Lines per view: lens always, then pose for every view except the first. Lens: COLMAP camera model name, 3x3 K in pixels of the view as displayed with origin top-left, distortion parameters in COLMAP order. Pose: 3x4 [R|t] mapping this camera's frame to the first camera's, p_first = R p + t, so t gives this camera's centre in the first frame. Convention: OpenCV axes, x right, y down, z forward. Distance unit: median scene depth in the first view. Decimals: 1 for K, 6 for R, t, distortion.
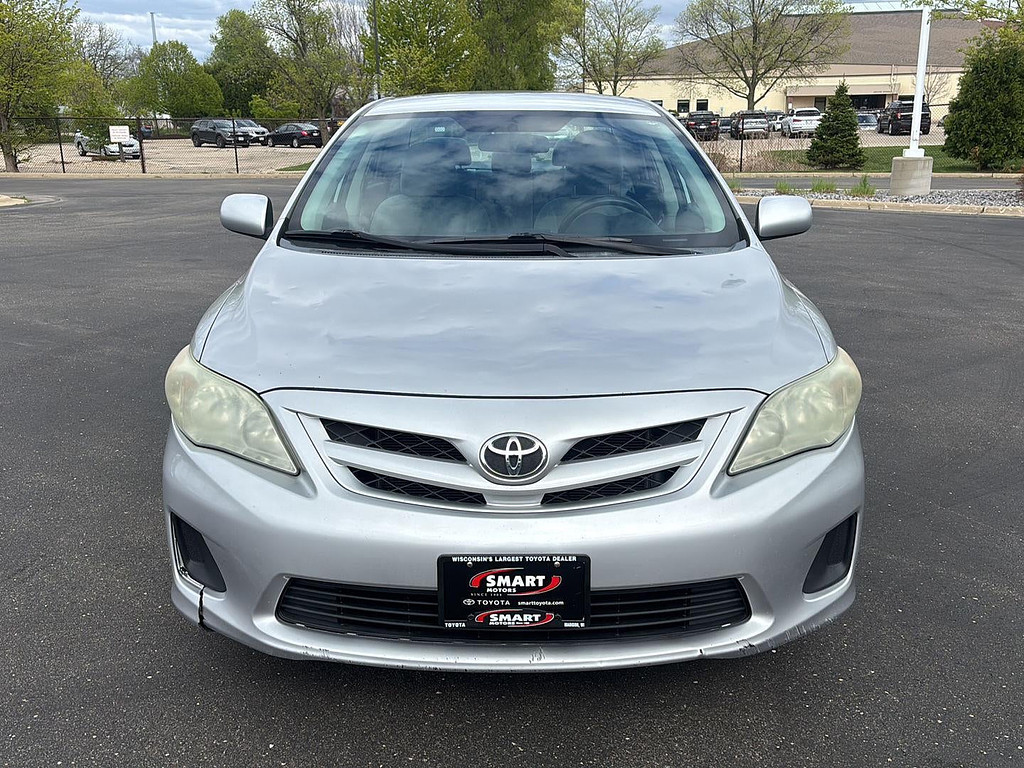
lens RADIAL K [[942.8, 0, 512.0], [0, 942.8, 384.0], [0, 0, 1]] dist [0.010823, -0.000297]
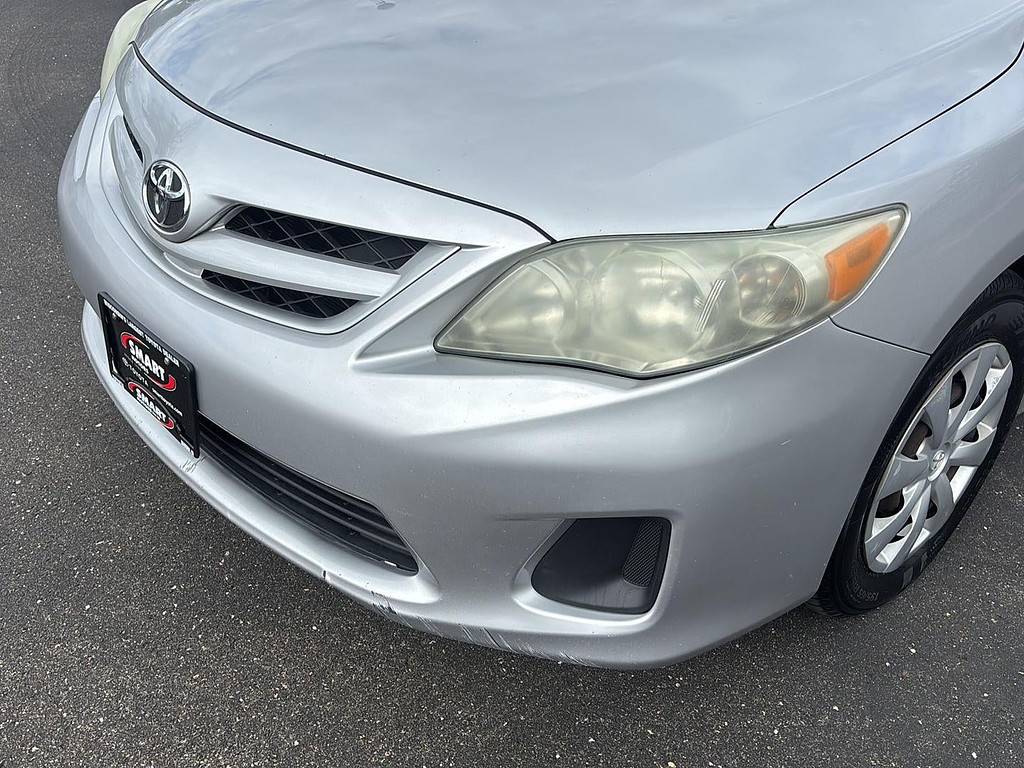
lens RADIAL K [[942.8, 0, 512.0], [0, 942.8, 384.0], [0, 0, 1]] dist [0.010823, -0.000297]
pose [[0.699047, 0.409101, -0.586489, 0.614594], [-0.239243, 0.906717, 0.347315, -0.096693], [0.673866, -0.102476, 0.731712, 0.608563]]
